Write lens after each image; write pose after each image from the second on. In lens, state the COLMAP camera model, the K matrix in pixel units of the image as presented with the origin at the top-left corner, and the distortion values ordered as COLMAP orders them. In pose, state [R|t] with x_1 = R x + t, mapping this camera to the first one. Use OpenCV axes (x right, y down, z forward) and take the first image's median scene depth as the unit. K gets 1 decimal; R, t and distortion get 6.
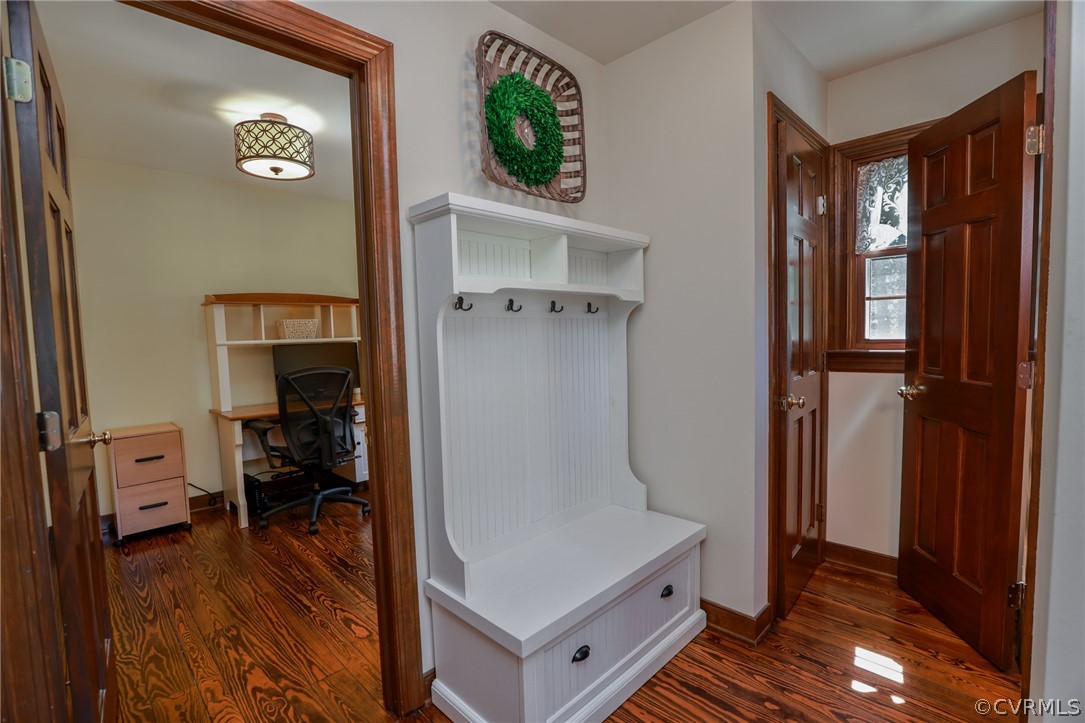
lens RADIAL K [[496.6, 0, 545.8], [0, 496.6, 364.0], [0, 0, 1]] dist [-0.023283, 0.000463]
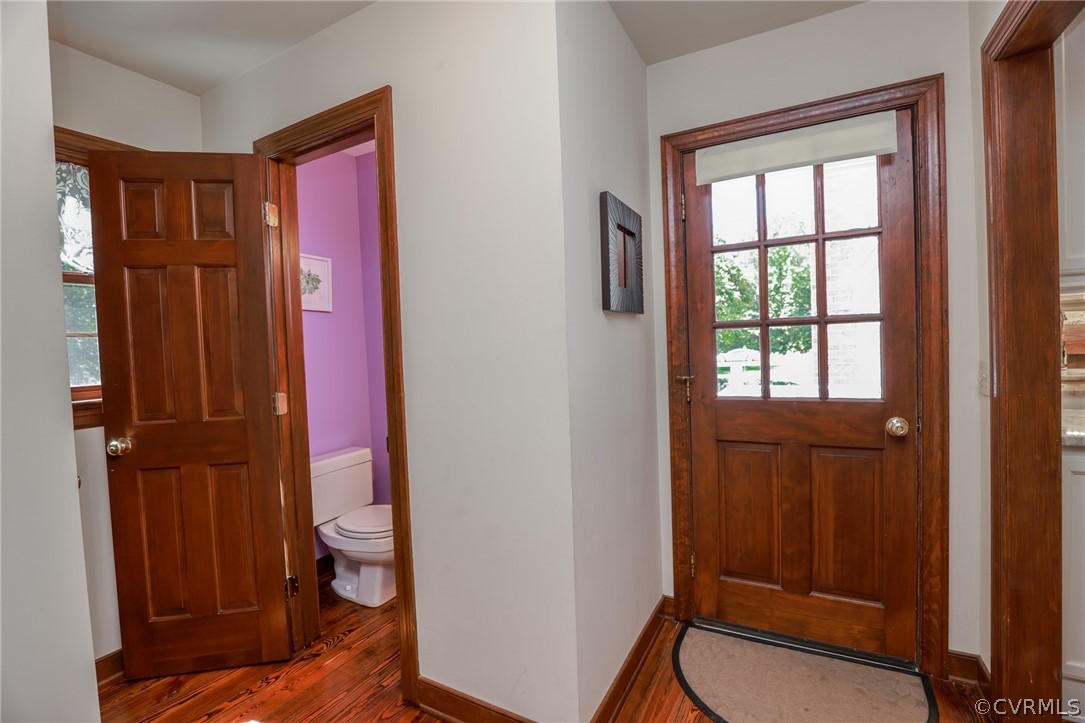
lens RADIAL K [[496.6, 0, 542.4], [0, 496.6, 364.7], [0, 0, 1]] dist [-0.023283, 0.000463]
pose [[-0.290293, 0.005685, 0.956921, -0.324465], [0.108441, 0.993736, 0.026993, -0.031215], [-0.950773, 0.111606, -0.289092, 0.614056]]
